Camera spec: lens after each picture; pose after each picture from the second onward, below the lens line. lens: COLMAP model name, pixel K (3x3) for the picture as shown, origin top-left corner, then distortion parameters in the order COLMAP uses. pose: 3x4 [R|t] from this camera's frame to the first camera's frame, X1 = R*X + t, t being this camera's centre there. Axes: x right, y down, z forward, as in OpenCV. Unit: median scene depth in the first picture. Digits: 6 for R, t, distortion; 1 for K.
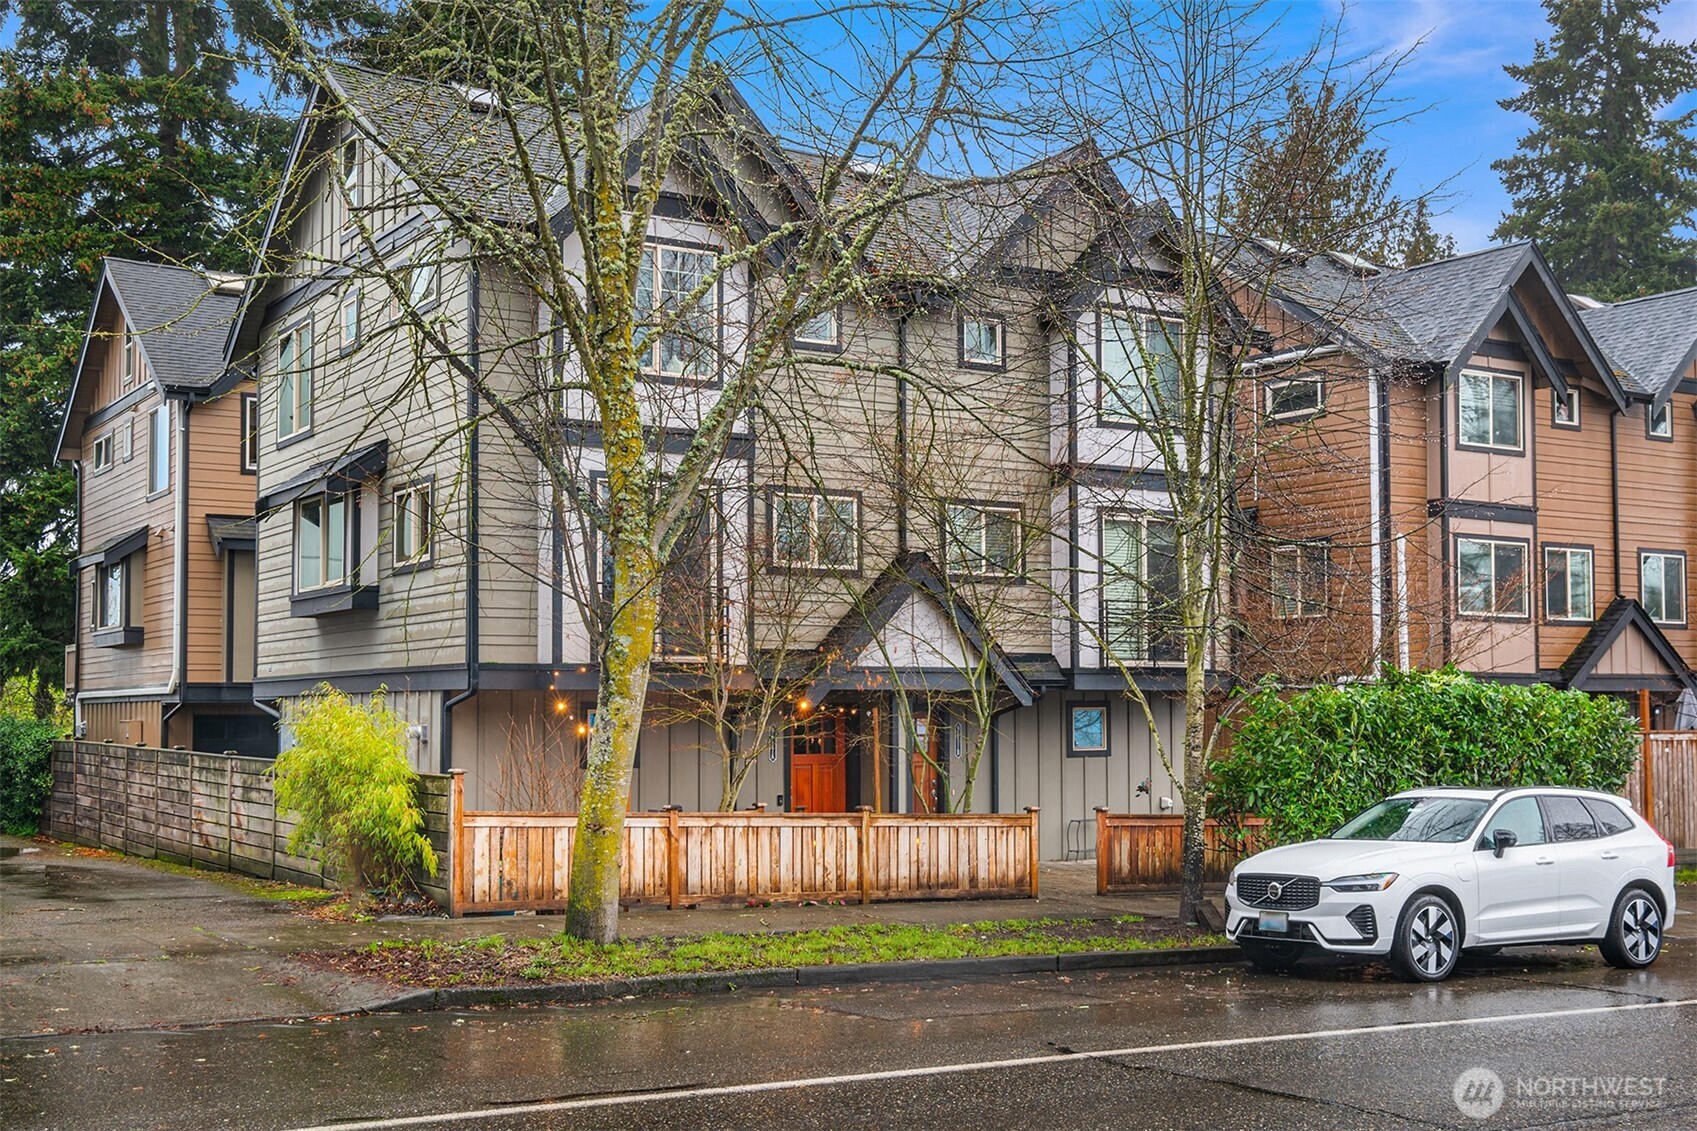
lens RADIAL K [[2062.8, 0, 848.1], [0, 2062.8, 567.8], [0, 0, 1]] dist [0.016844, 0.000000]
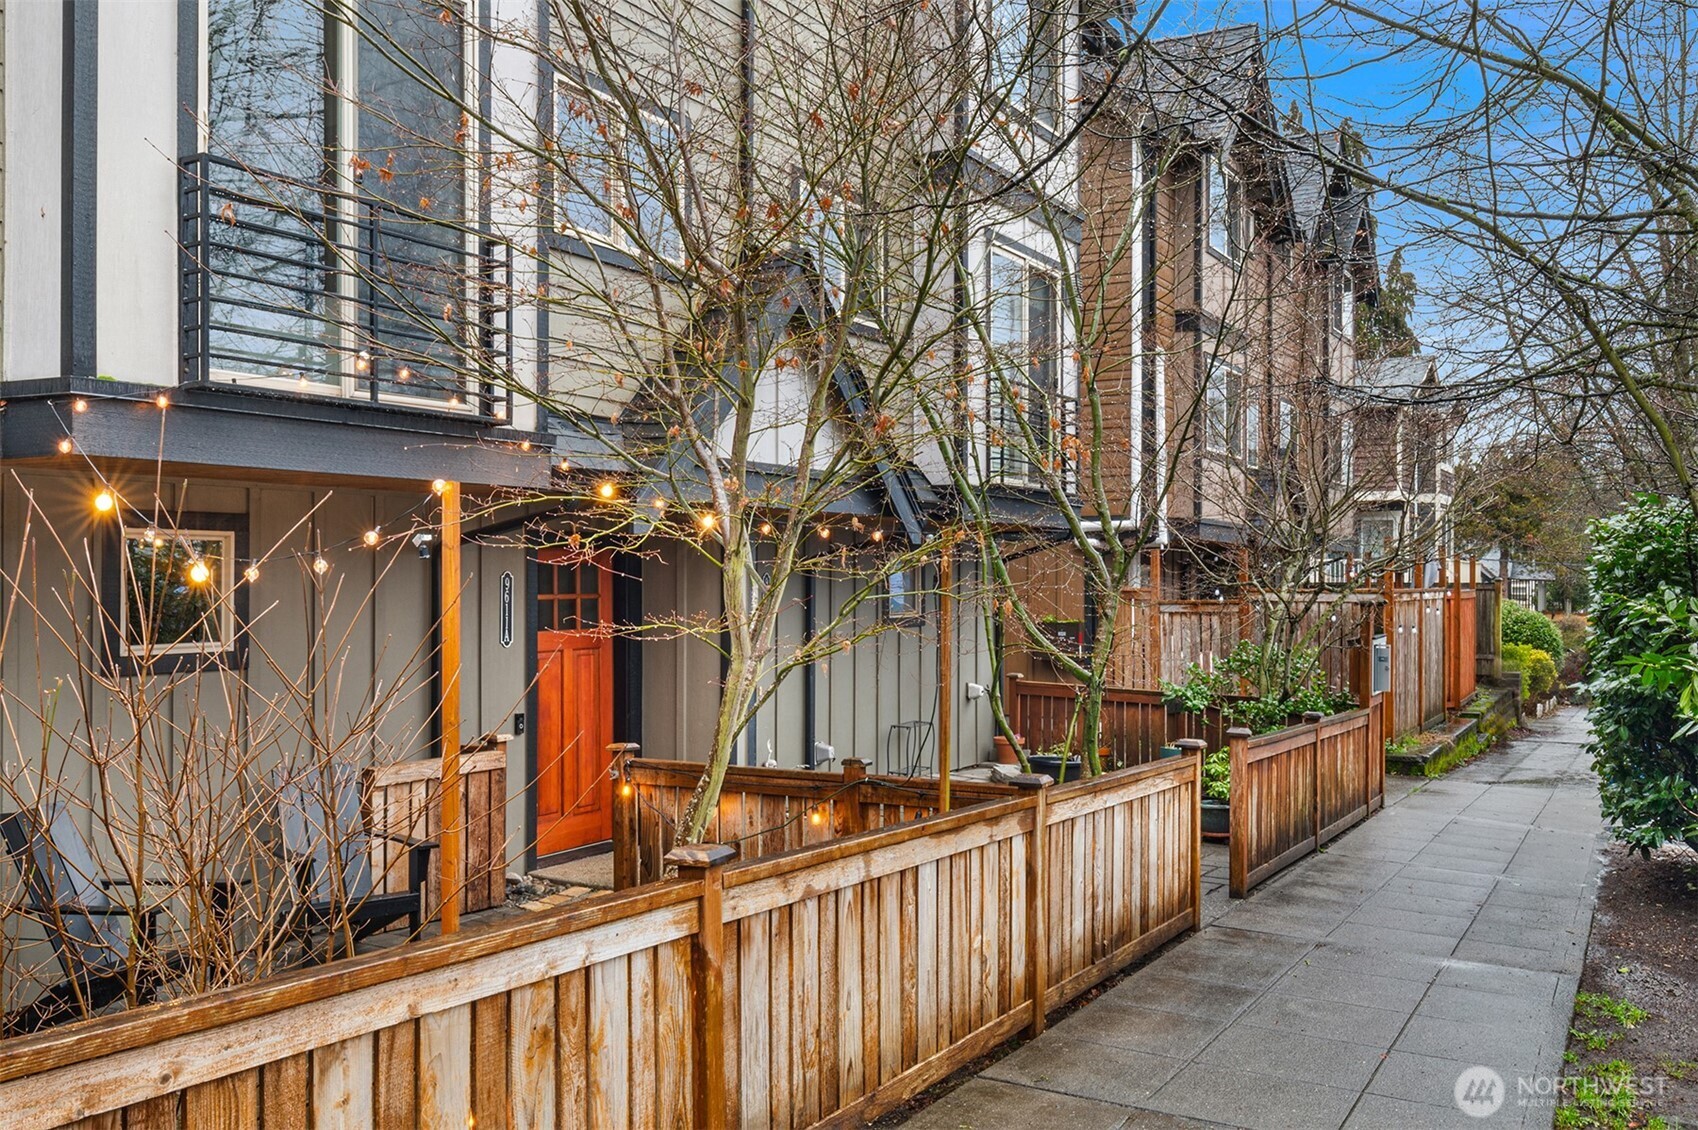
lens RADIAL K [[1427.5, 0, 852.0], [0, 1427.5, 567.3], [0, 0, 1]] dist [0.012299, 0.003475]
pose [[0.880010, 0.011079, 0.474825, -0.152978], [-0.041600, 0.997684, 0.053822, 0.064296], [-0.473129, -0.067116, 0.878433, 0.799096]]
